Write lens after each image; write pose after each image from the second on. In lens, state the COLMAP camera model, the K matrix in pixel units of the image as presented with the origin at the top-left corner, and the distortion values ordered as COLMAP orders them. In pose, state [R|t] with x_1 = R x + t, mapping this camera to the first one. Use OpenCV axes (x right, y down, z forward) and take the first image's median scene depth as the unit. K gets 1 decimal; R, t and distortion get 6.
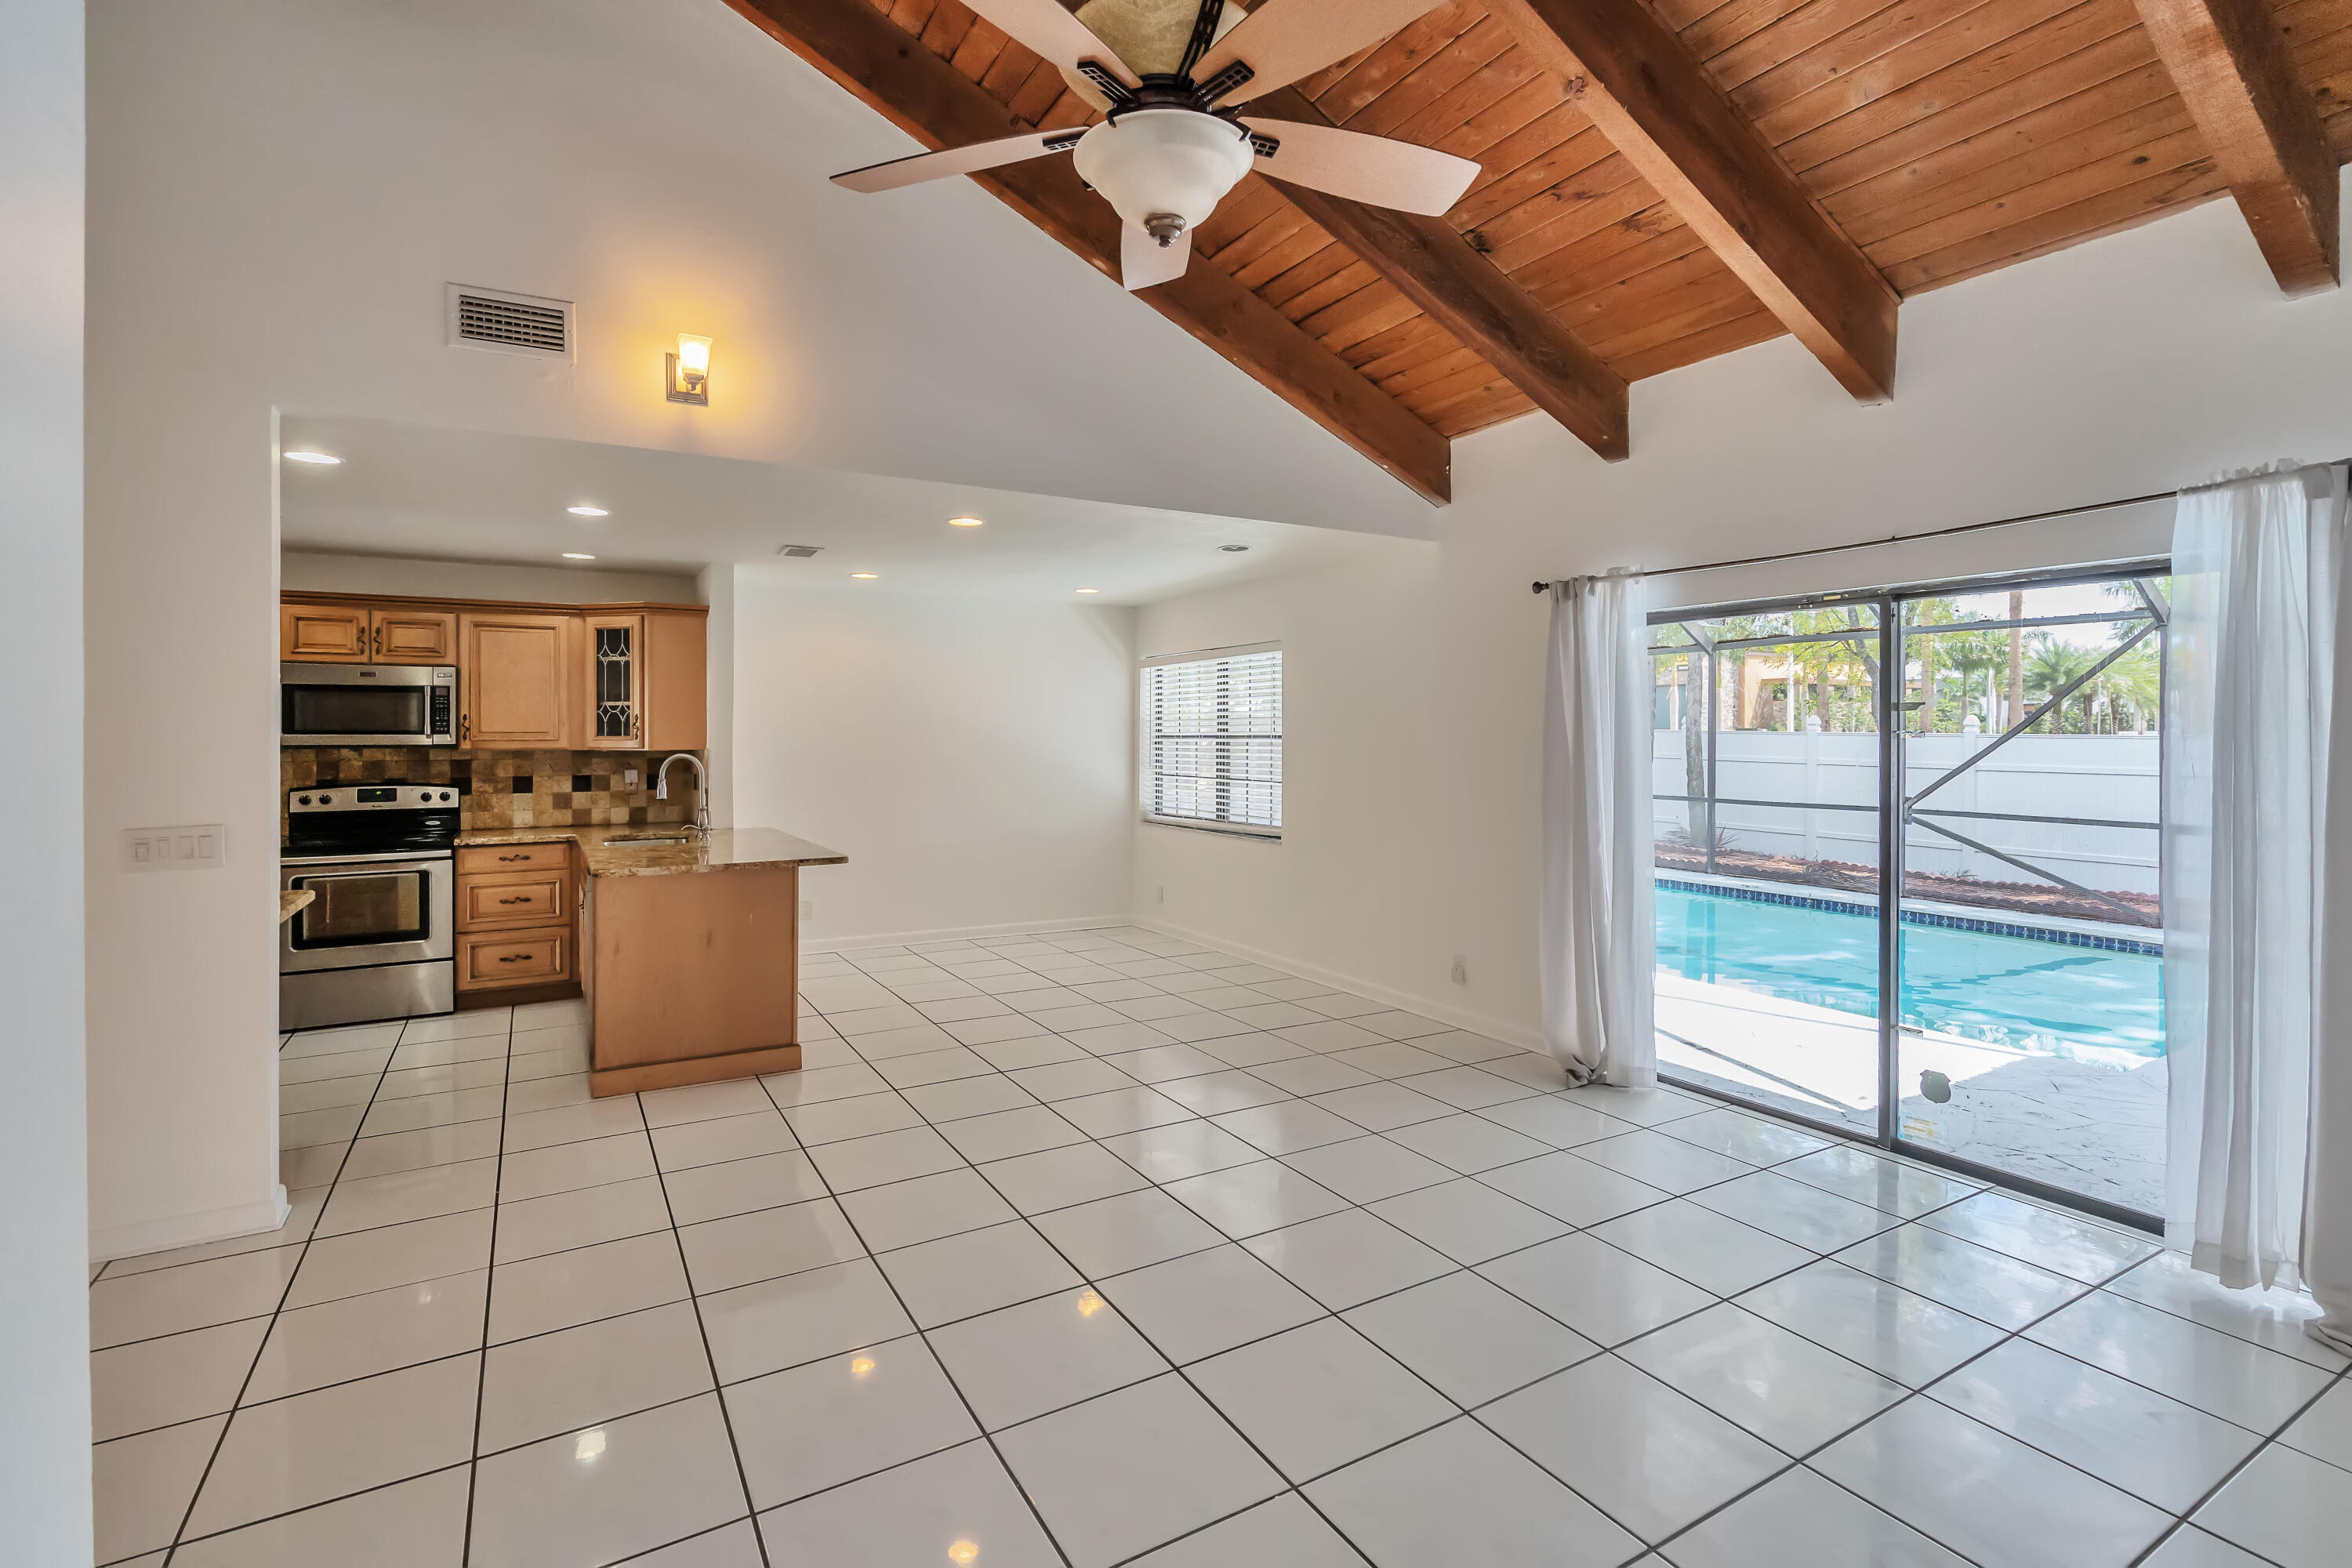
lens RADIAL K [[1081.3, 0, 1164.4], [0, 1081.3, 721.9], [0, 0, 1]] dist [0.002949, 0.000117]
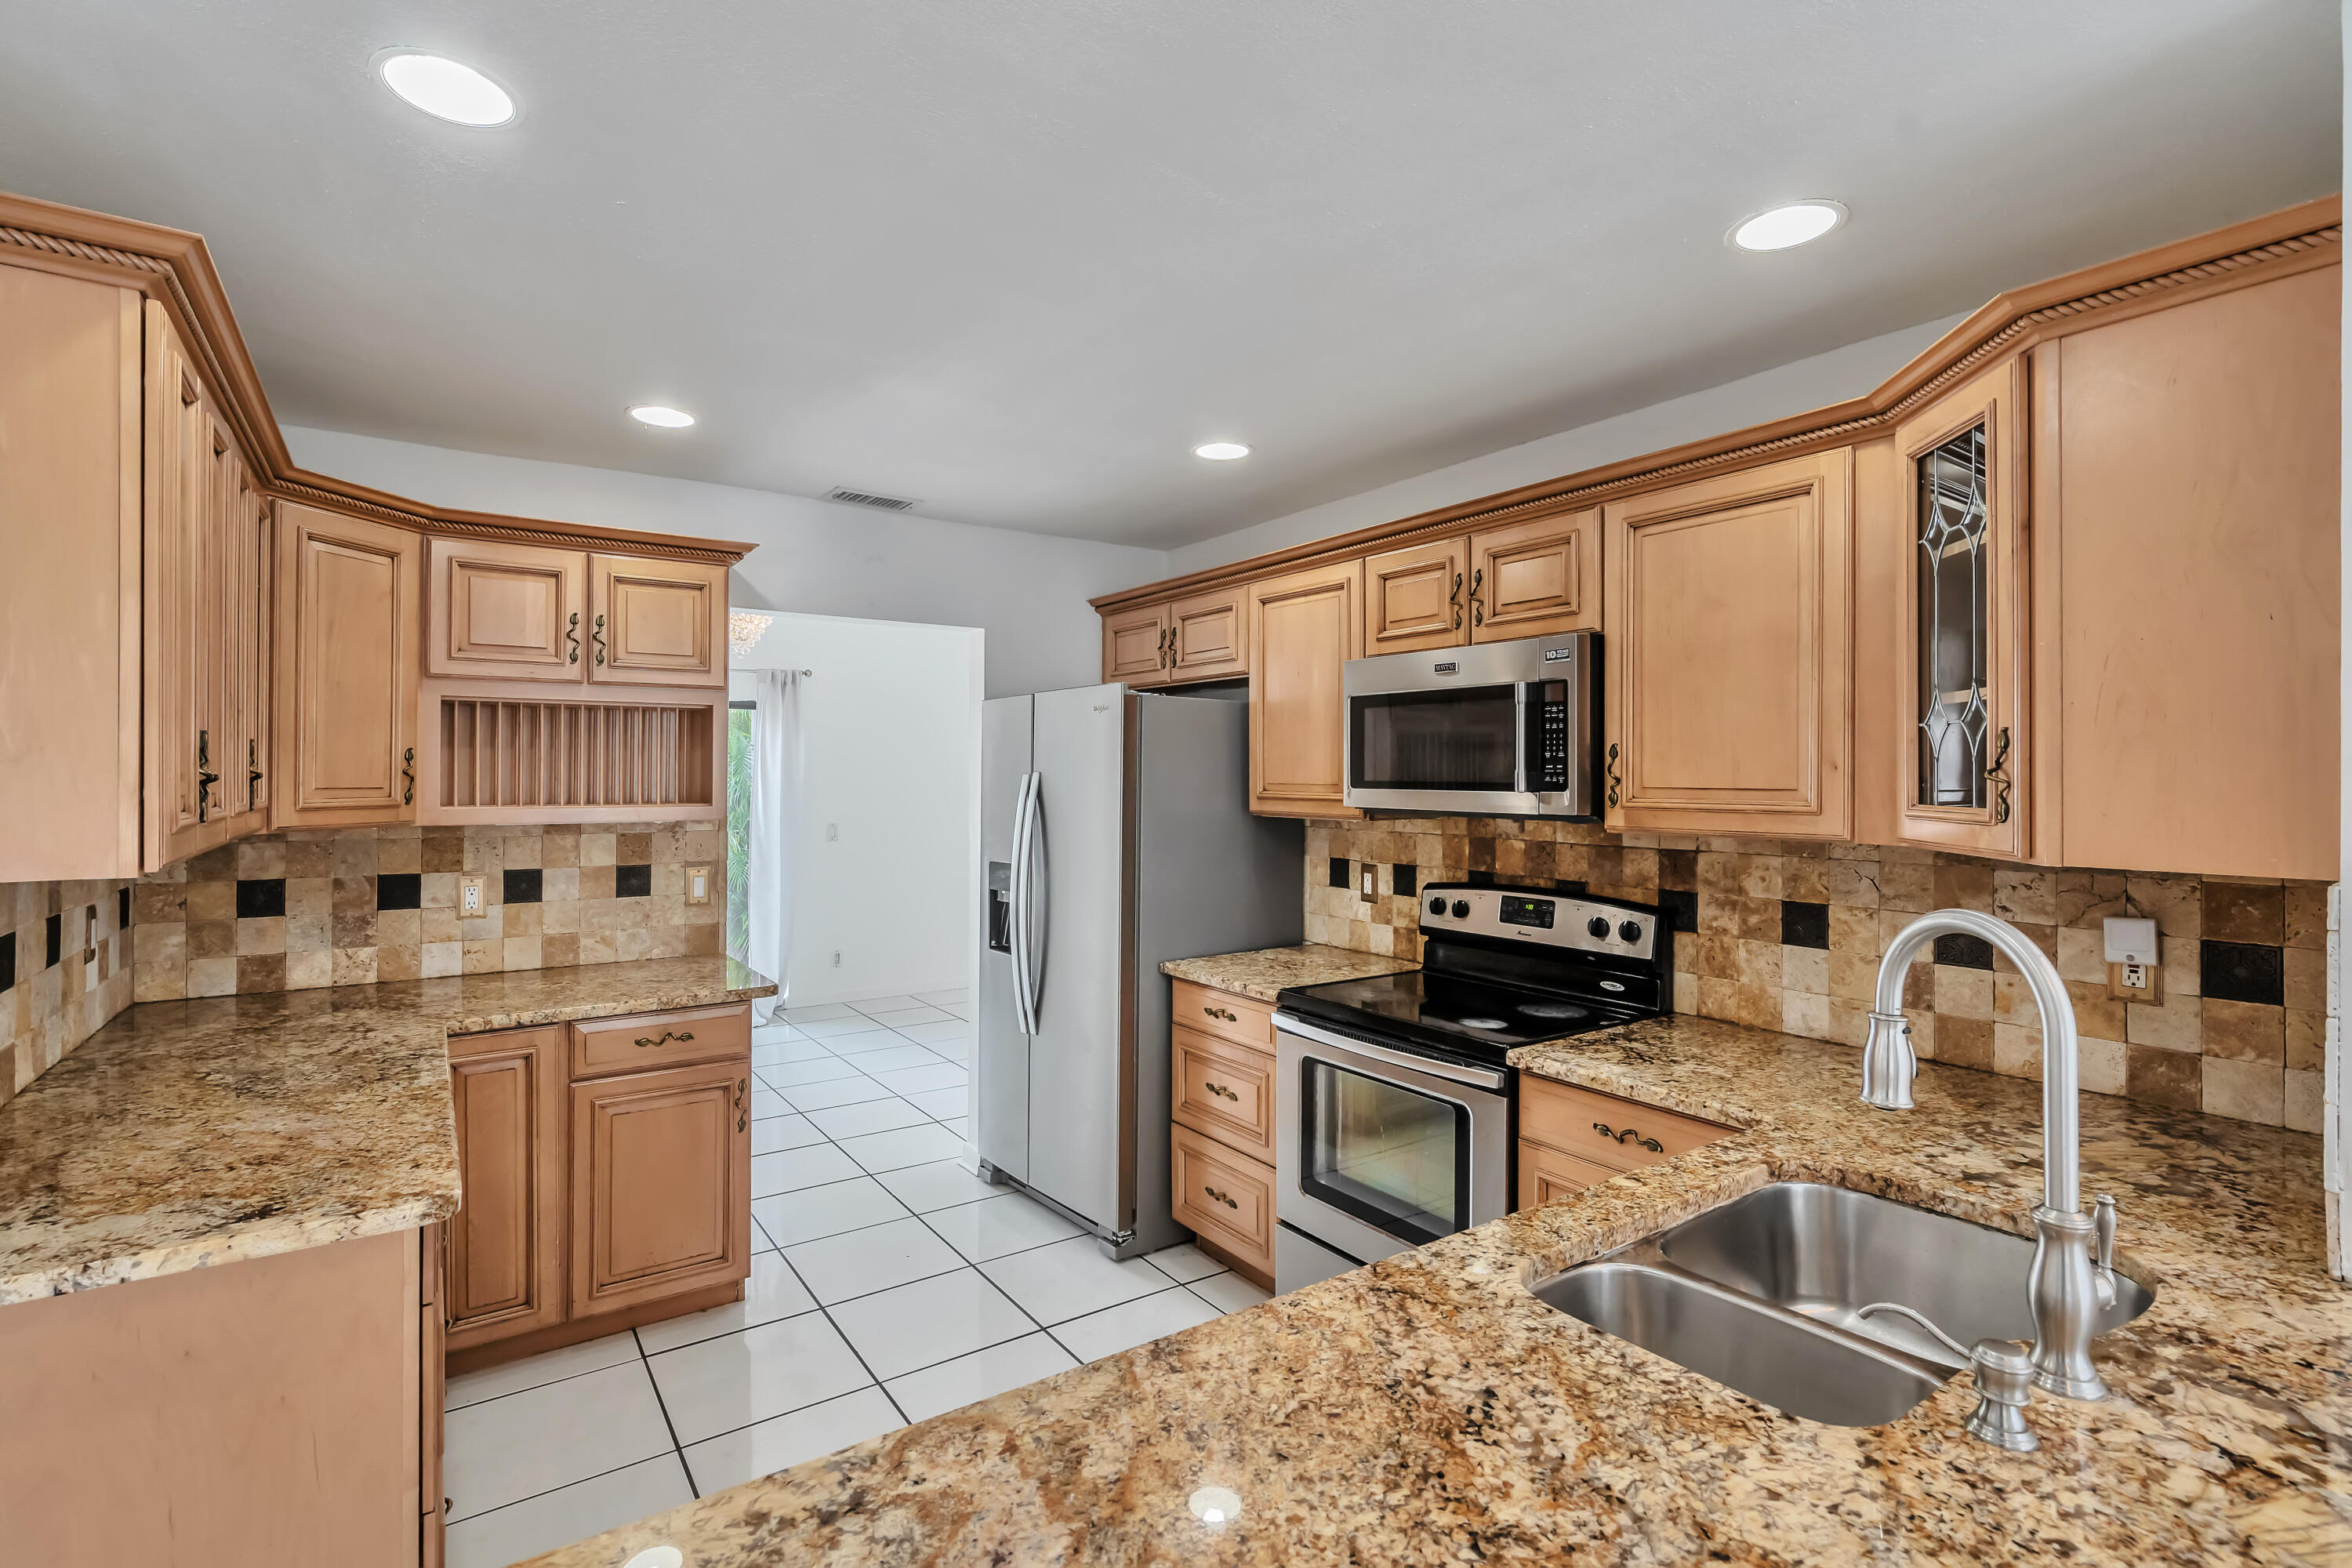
lens RADIAL K [[1081.3, 0, 1181.8], [0, 1081.3, 771.2], [0, 0, 1]] dist [0.002949, 0.000117]
pose [[0.094521, -0.001178, -0.995522, -0.240677], [0.006157, 0.999981, -0.000599, 0.002363], [0.995504, -0.006073, 0.094526, 0.774234]]
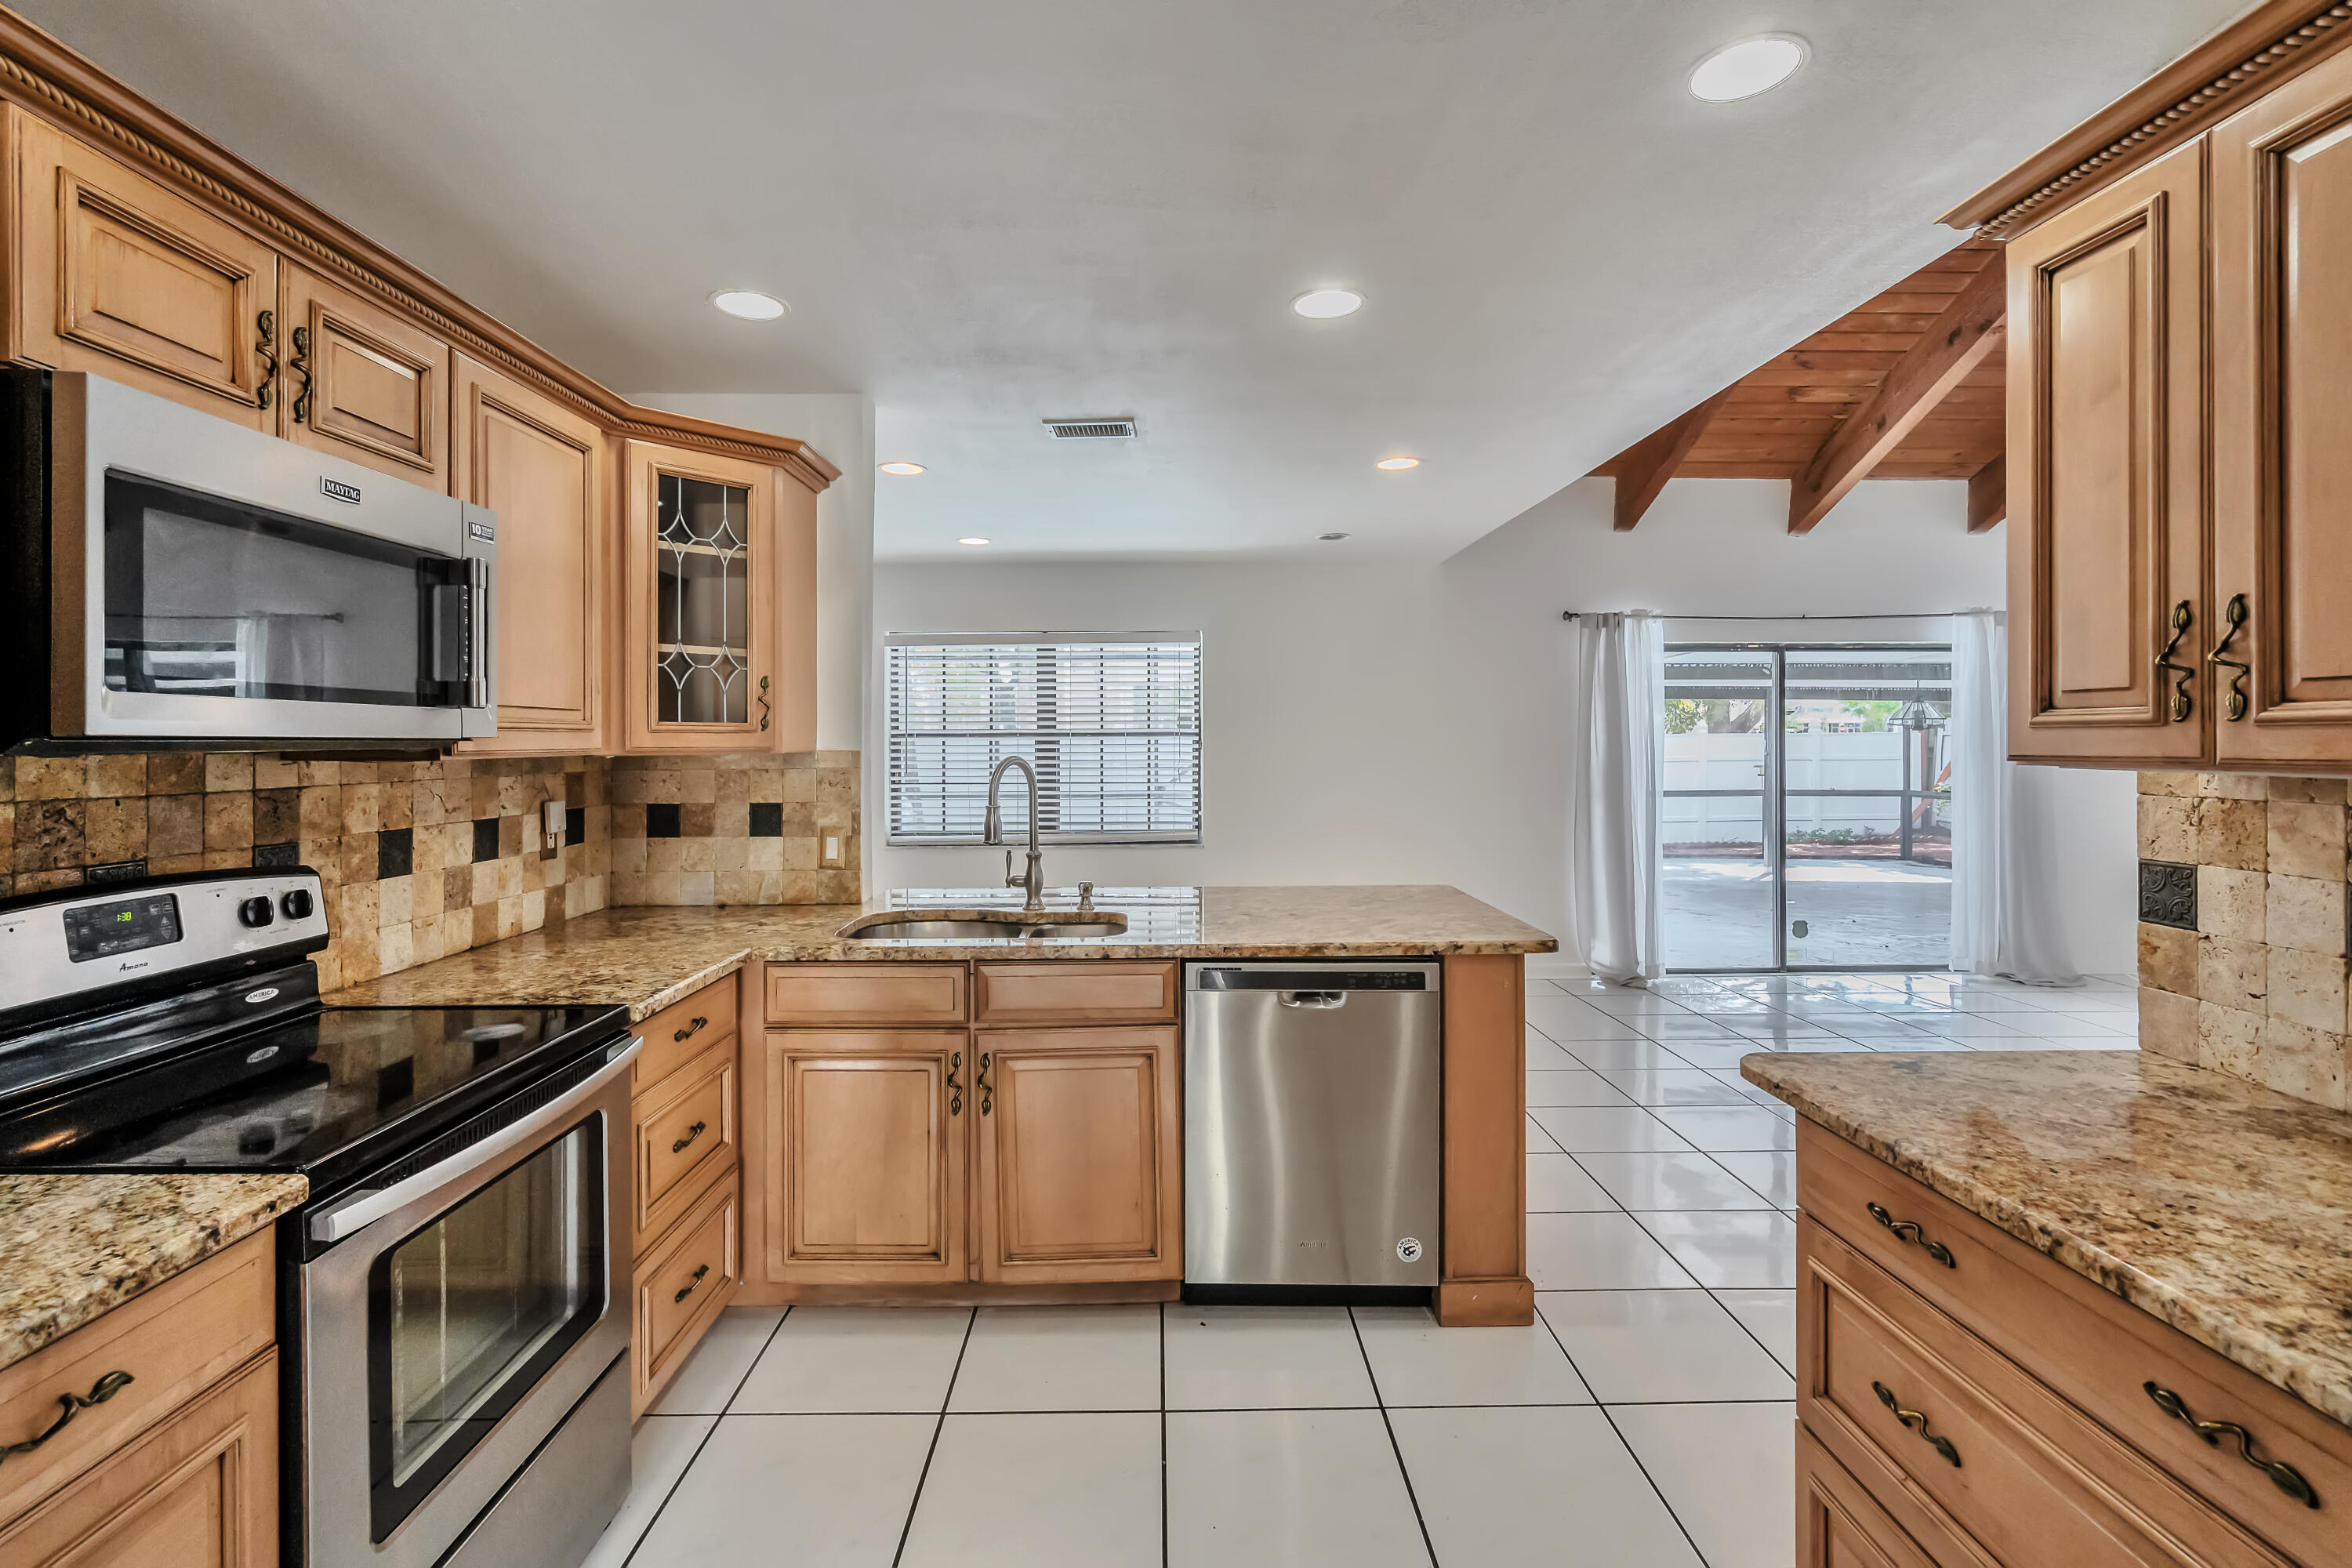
lens RADIAL K [[1081.3, 0, 1166.8], [0, 1081.3, 737.9], [0, 0, 1]] dist [0.002949, 0.000117]
pose [[0.487658, 0.001304, 0.873034, -0.815288], [-0.003246, 0.999995, 0.000320, 0.019111], [-0.873028, -0.002990, 0.487660, 0.623118]]
